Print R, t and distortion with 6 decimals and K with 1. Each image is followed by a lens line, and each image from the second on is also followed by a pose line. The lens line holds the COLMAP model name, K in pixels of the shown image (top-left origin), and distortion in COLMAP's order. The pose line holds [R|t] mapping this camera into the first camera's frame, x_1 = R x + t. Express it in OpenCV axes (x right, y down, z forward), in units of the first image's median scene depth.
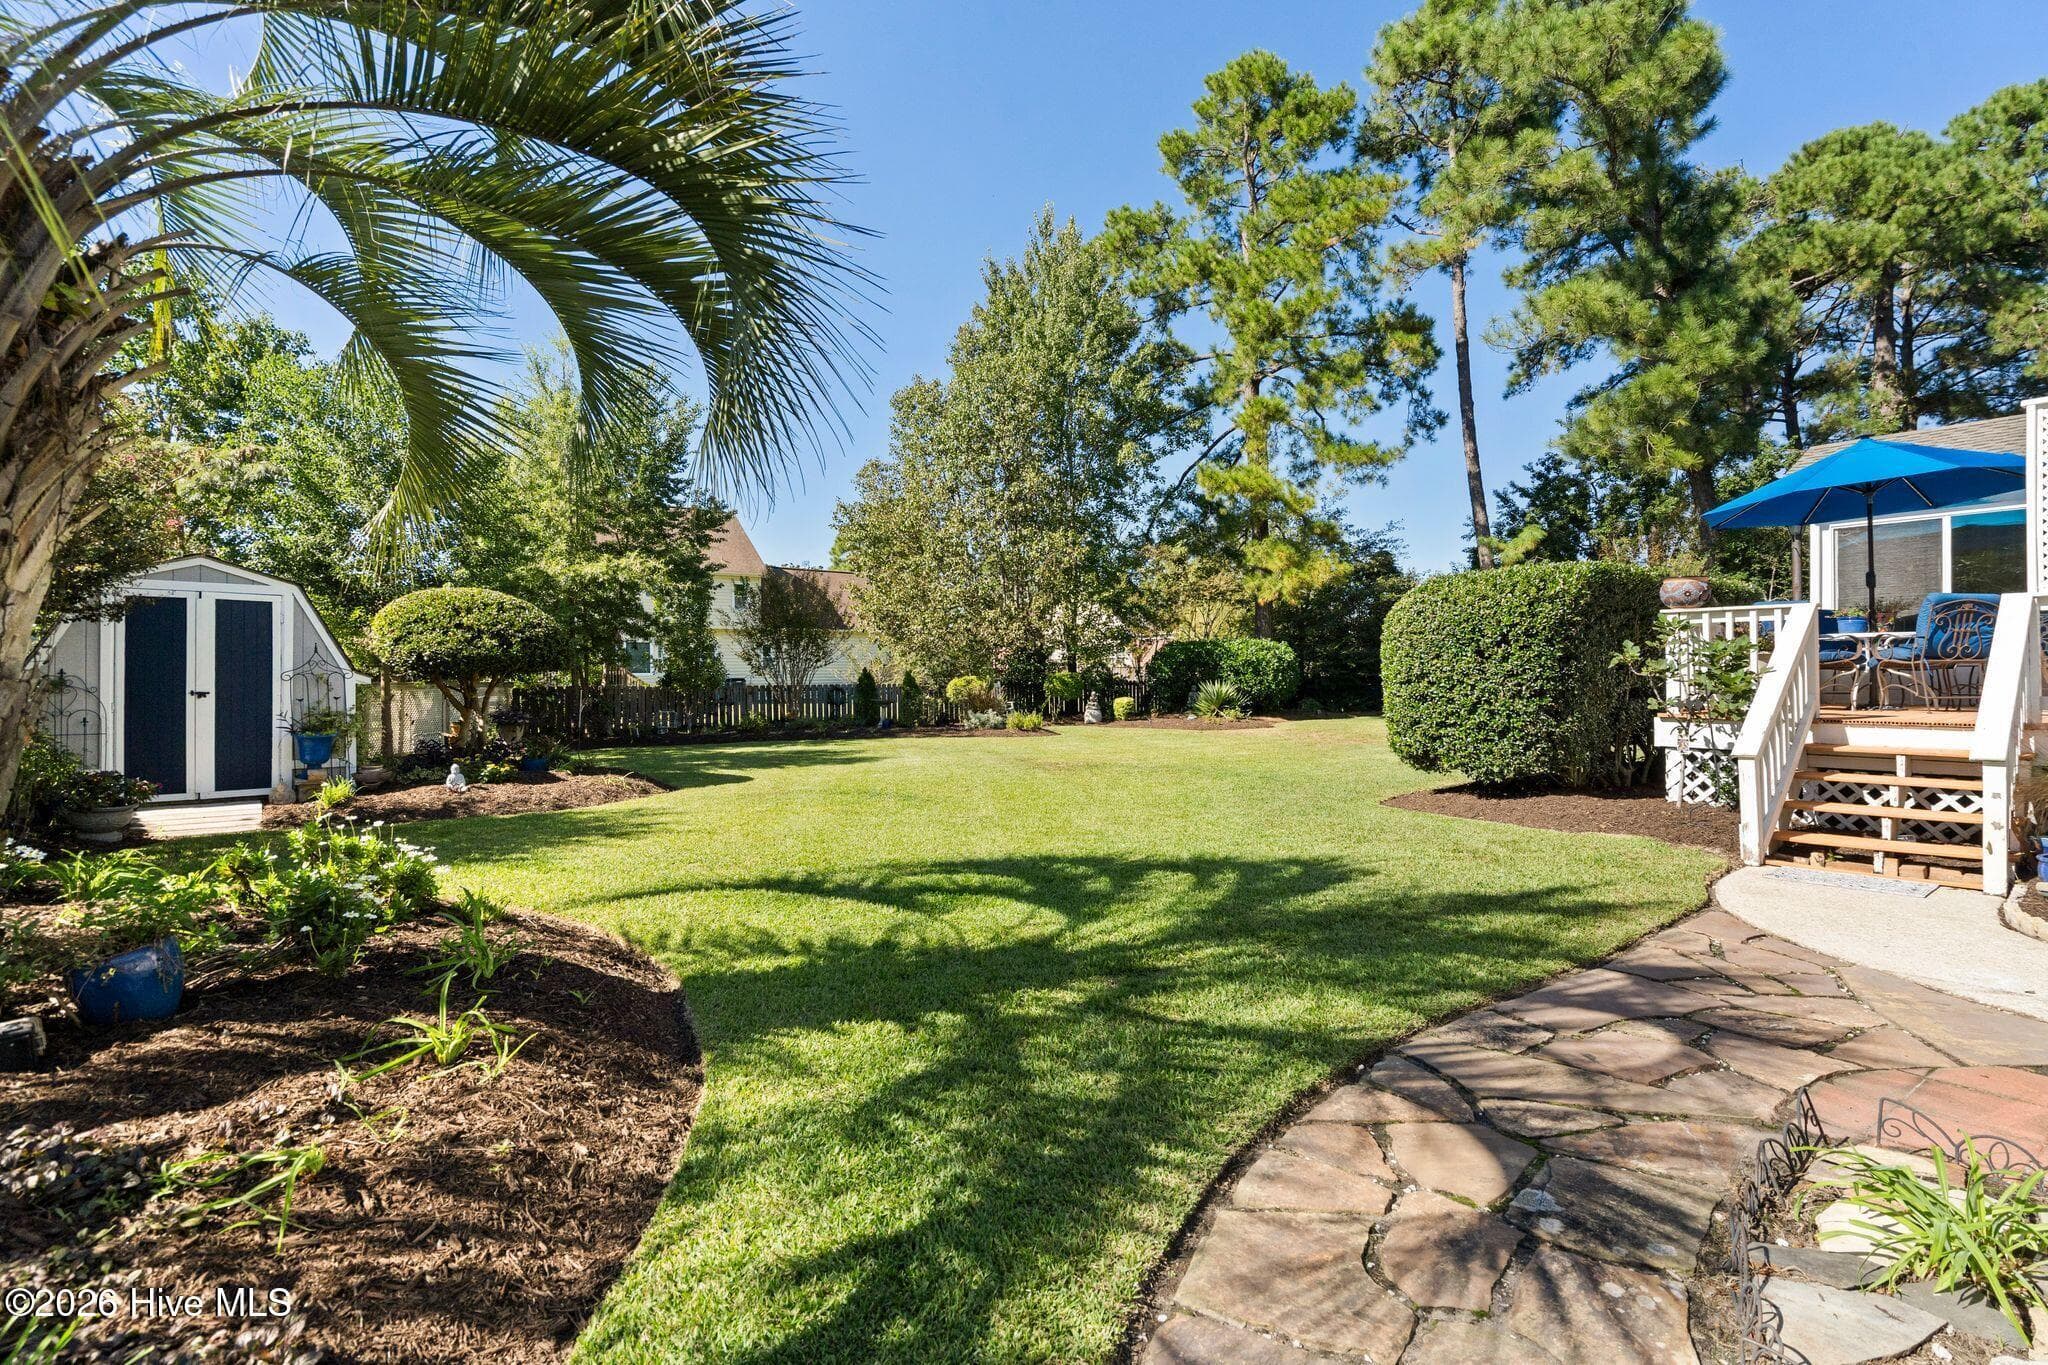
lens RADIAL K [[951.3, 0, 1014.9], [0, 951.3, 675.1], [0, 0, 1]] dist [-0.000520, 0.000572]
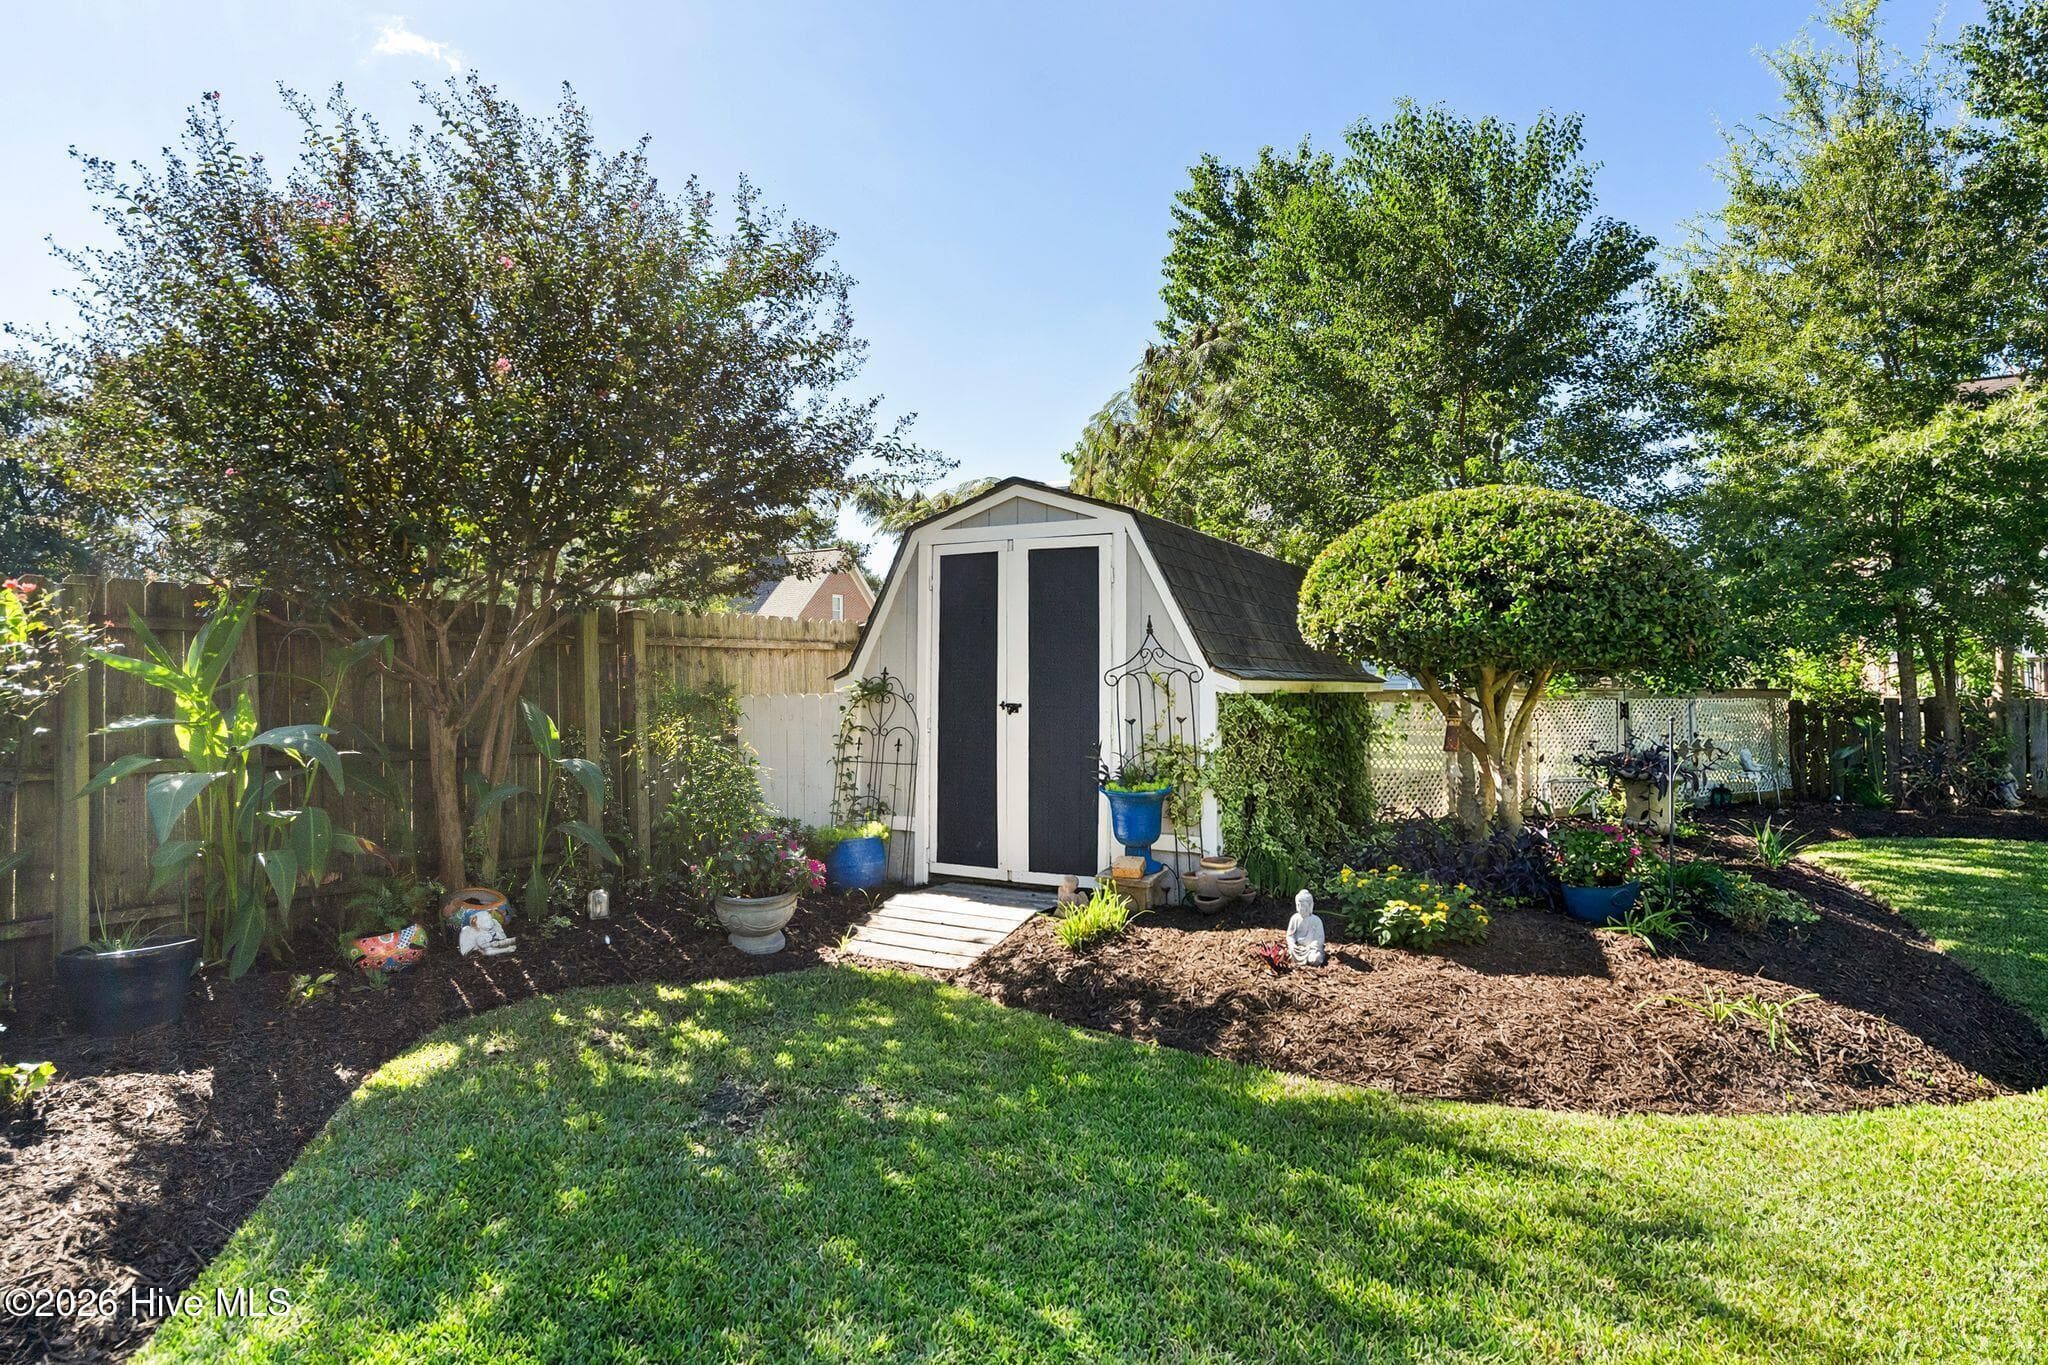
lens RADIAL K [[1136.2, 0, 1005.0], [0, 1136.2, 649.1], [0, 0, 1]] dist [-0.011886, 0.001196]
pose [[0.357368, -0.024611, -0.933639, -0.064852], [0.001805, 0.999669, -0.025661, 0.000503], [0.933962, 0.007486, 0.357294, 0.266419]]
